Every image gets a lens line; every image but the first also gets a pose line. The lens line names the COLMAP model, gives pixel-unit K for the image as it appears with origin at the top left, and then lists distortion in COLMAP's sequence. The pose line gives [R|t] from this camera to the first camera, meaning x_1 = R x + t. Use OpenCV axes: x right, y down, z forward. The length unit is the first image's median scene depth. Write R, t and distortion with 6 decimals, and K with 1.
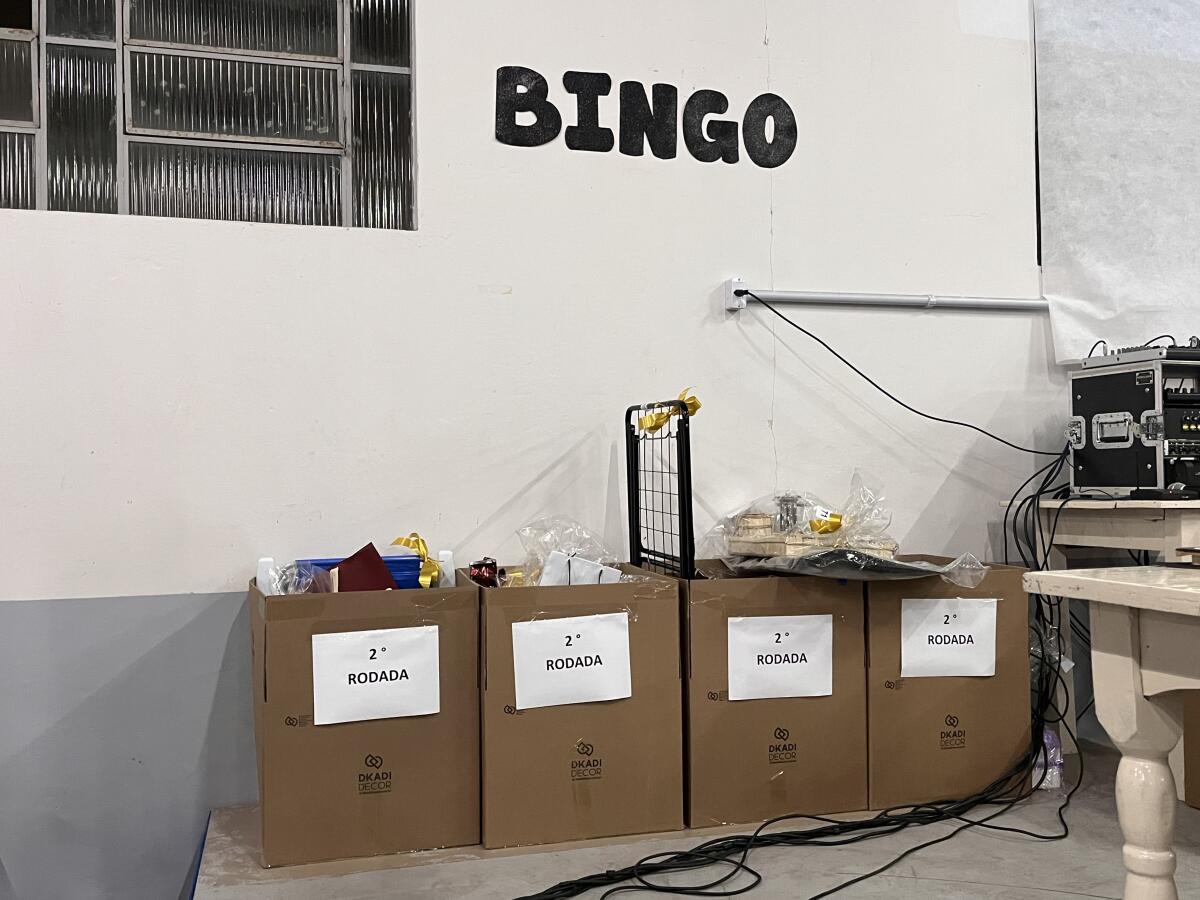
lens RADIAL K [[1086.6, 0, 597.5], [0, 1086.6, 454.1], [0, 0, 1]] dist [0.011324, 0.000000]
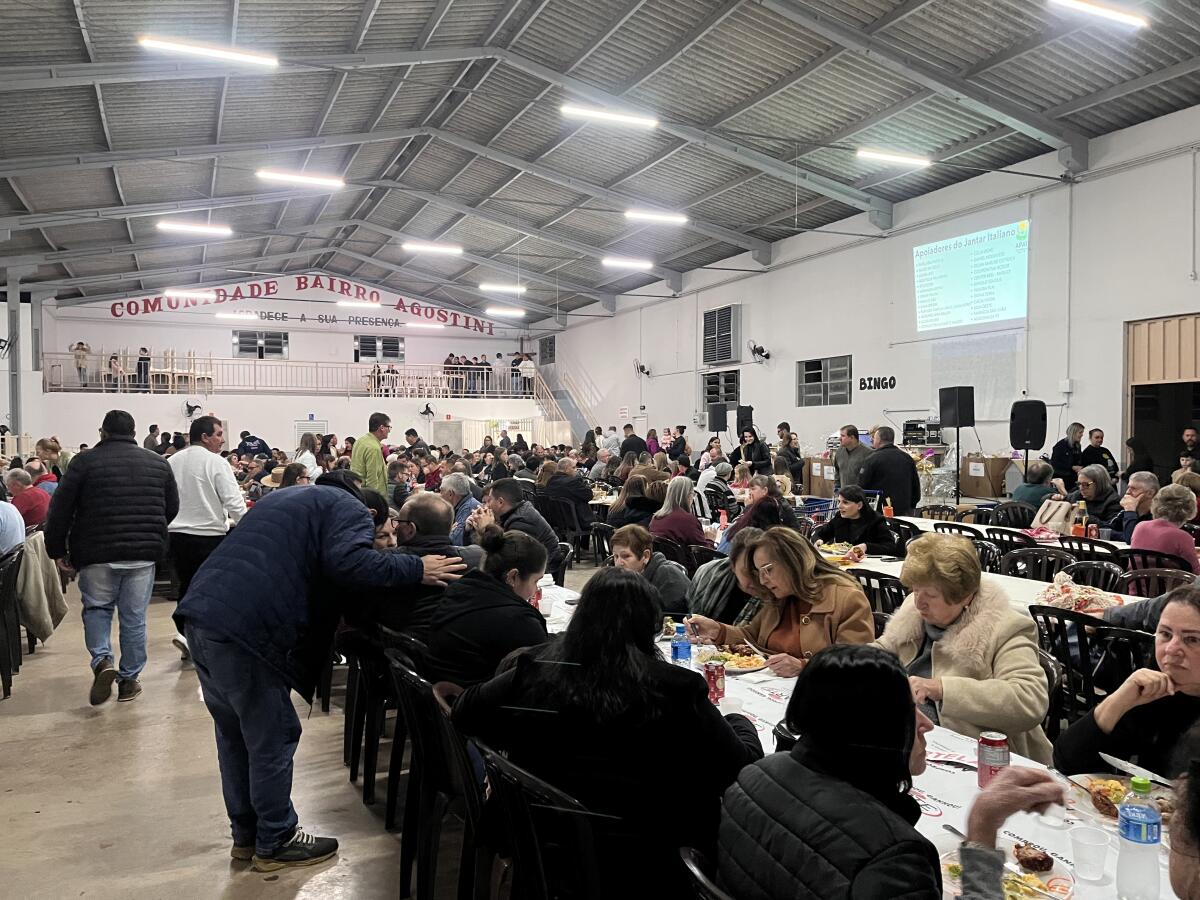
lens RADIAL K [[908.4, 0, 592.0], [0, 908.4, 456.8], [0, 0, 1]] dist [0.067792, -0.095440]
pose [[0.158498, 0.032210, -0.986834, 4.904723], [0.005645, 0.999422, 0.033527, -0.070602], [0.987343, -0.010884, 0.158225, -1.429387]]
